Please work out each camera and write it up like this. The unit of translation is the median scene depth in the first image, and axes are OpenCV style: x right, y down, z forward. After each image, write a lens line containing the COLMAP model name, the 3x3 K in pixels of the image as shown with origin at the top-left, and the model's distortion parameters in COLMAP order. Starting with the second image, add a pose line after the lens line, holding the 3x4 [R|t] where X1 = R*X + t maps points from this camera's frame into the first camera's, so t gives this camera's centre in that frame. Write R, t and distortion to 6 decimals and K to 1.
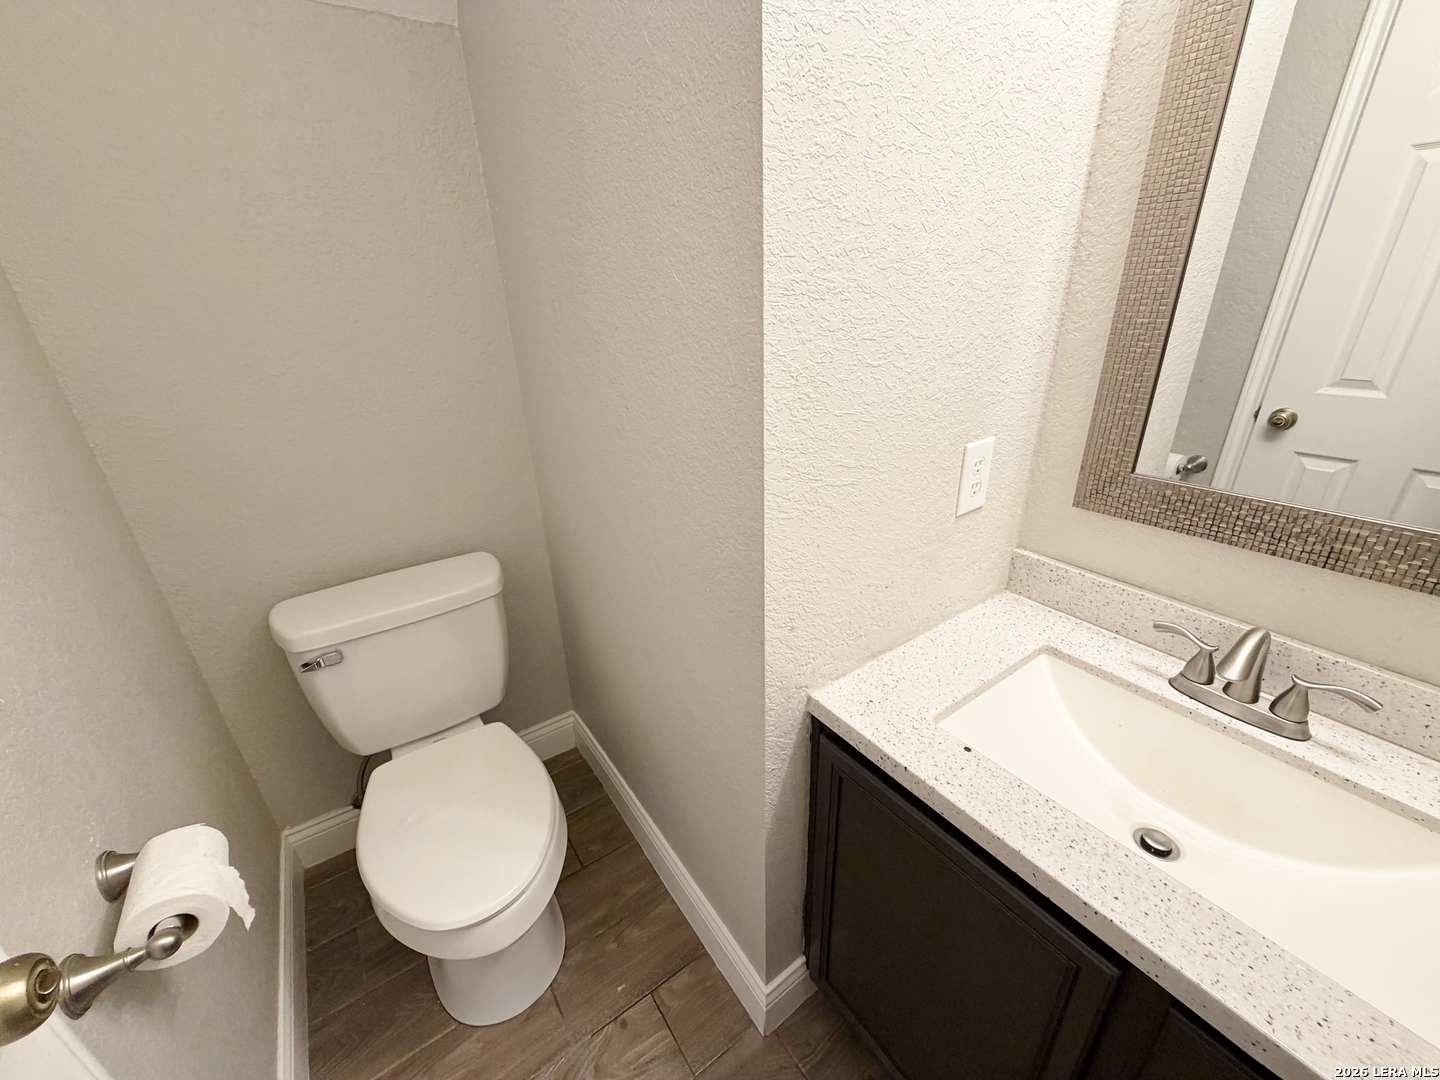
lens RADIAL K [[575.2, 0, 714.4], [0, 575.2, 541.3], [0, 0, 1]] dist [0.001414, -0.000108]
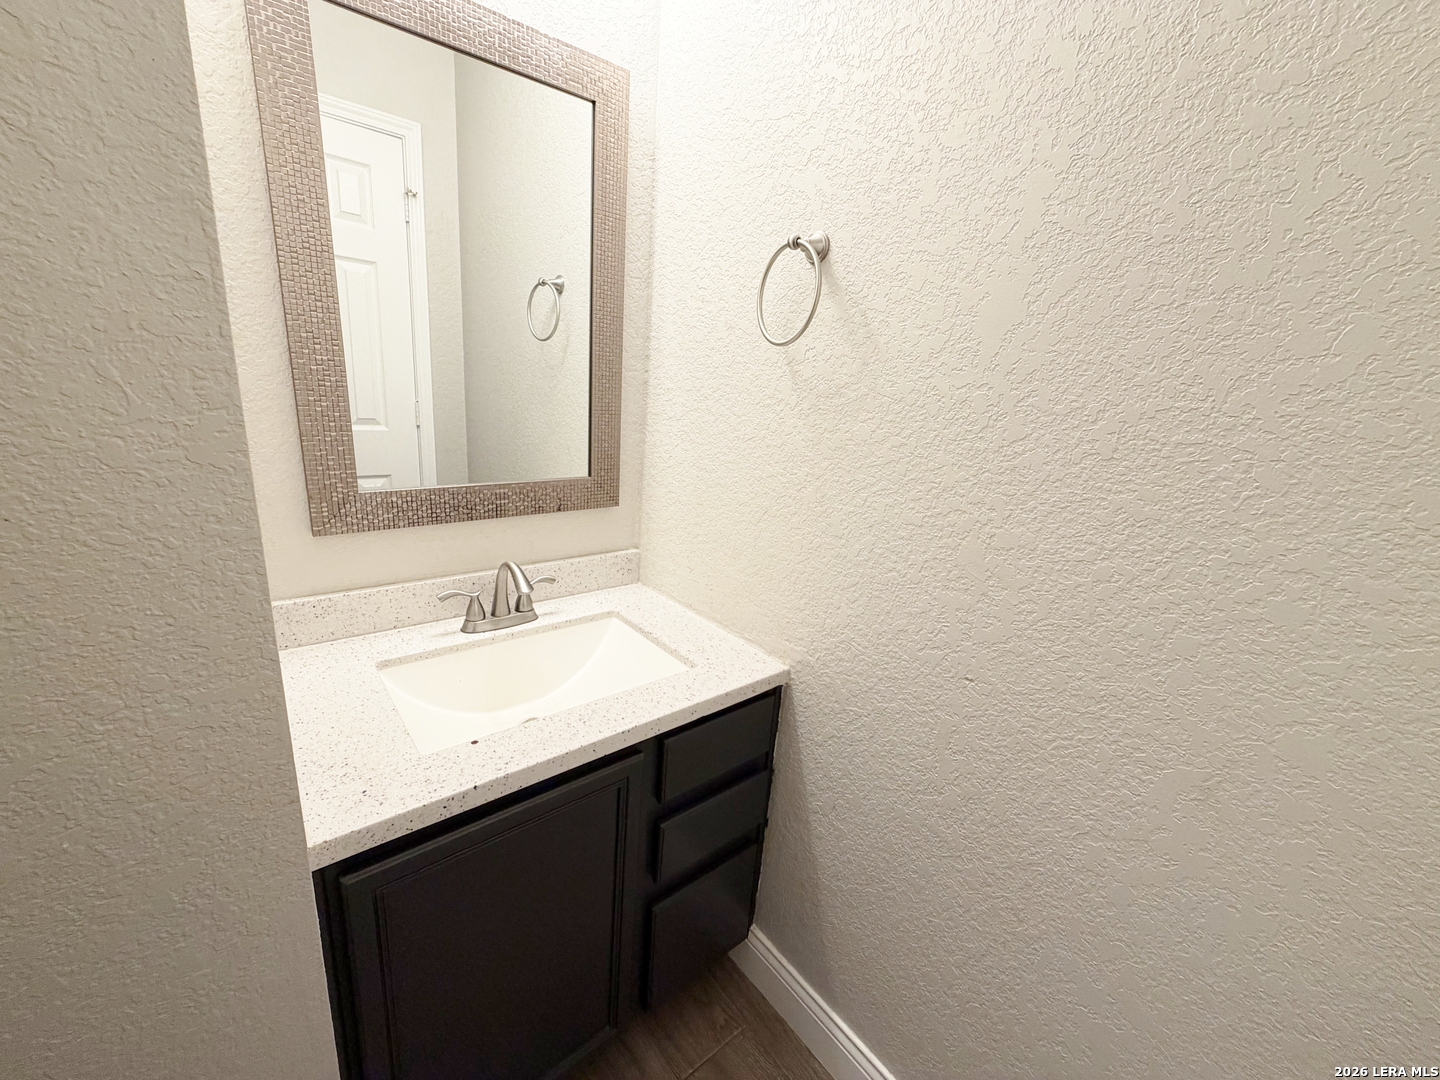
lens RADIAL K [[575.2, 0, 714.4], [0, 575.2, 541.3], [0, 0, 1]] dist [0.001414, -0.000108]
pose [[-0.088320, -0.244528, 0.965612, -0.470558], [0.332848, 0.906432, 0.259986, -0.093651], [-0.938835, 0.344363, 0.001335, 0.390920]]
